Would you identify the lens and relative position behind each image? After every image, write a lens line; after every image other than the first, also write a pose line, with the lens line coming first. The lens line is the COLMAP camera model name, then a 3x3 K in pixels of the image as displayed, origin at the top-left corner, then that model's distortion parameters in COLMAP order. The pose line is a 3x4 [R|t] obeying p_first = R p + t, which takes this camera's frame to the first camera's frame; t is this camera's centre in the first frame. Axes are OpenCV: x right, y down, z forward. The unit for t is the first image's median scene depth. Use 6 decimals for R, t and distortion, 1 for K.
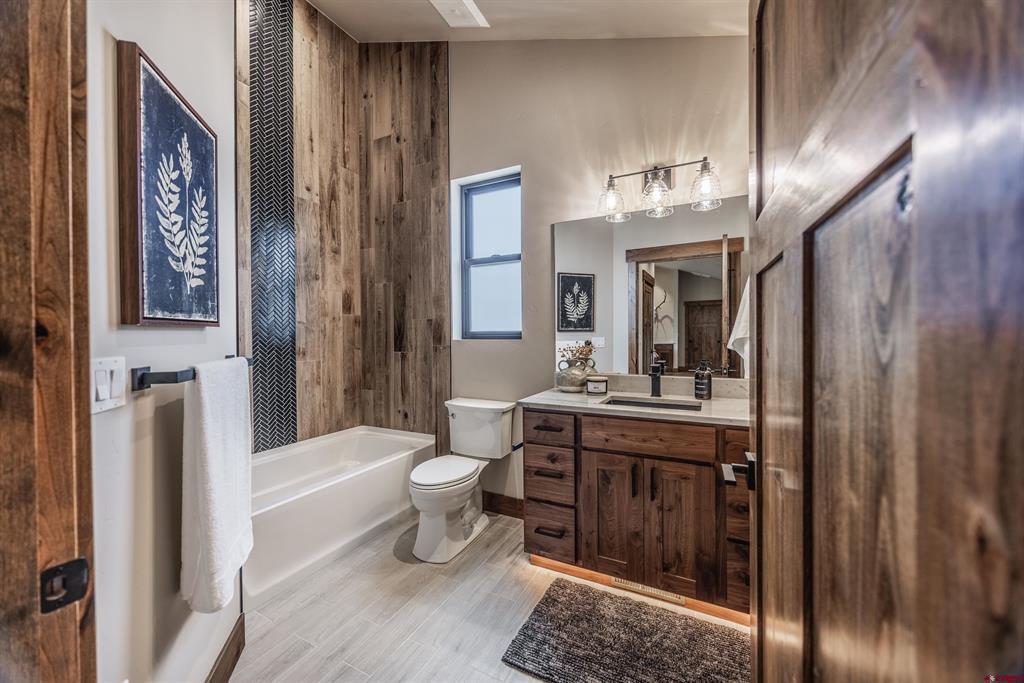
lens RADIAL K [[393.8, 0, 507.0], [0, 393.8, 337.6], [0, 0, 1]] dist [-0.002951, -0.000224]
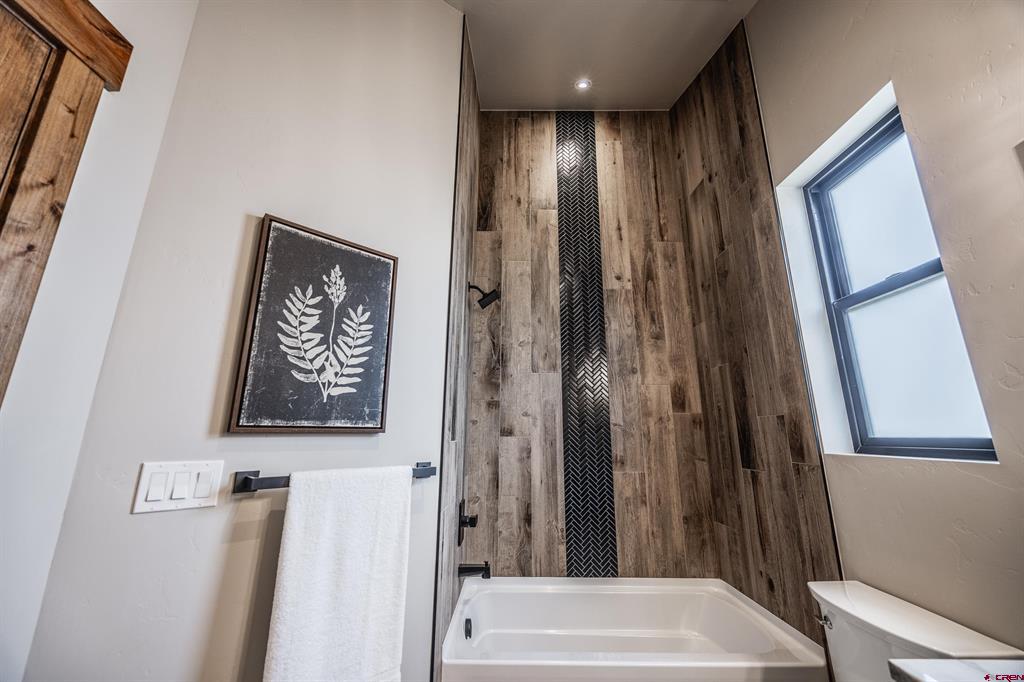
lens RADIAL K [[393.8, 0, 507.0], [0, 393.8, 337.1], [0, 0, 1]] dist [-0.002951, -0.000224]
pose [[0.455254, -0.207446, -0.865858, 0.148781], [-0.016008, 0.970415, -0.240913, -0.011983], [0.890218, 0.123537, 0.438465, 0.361233]]
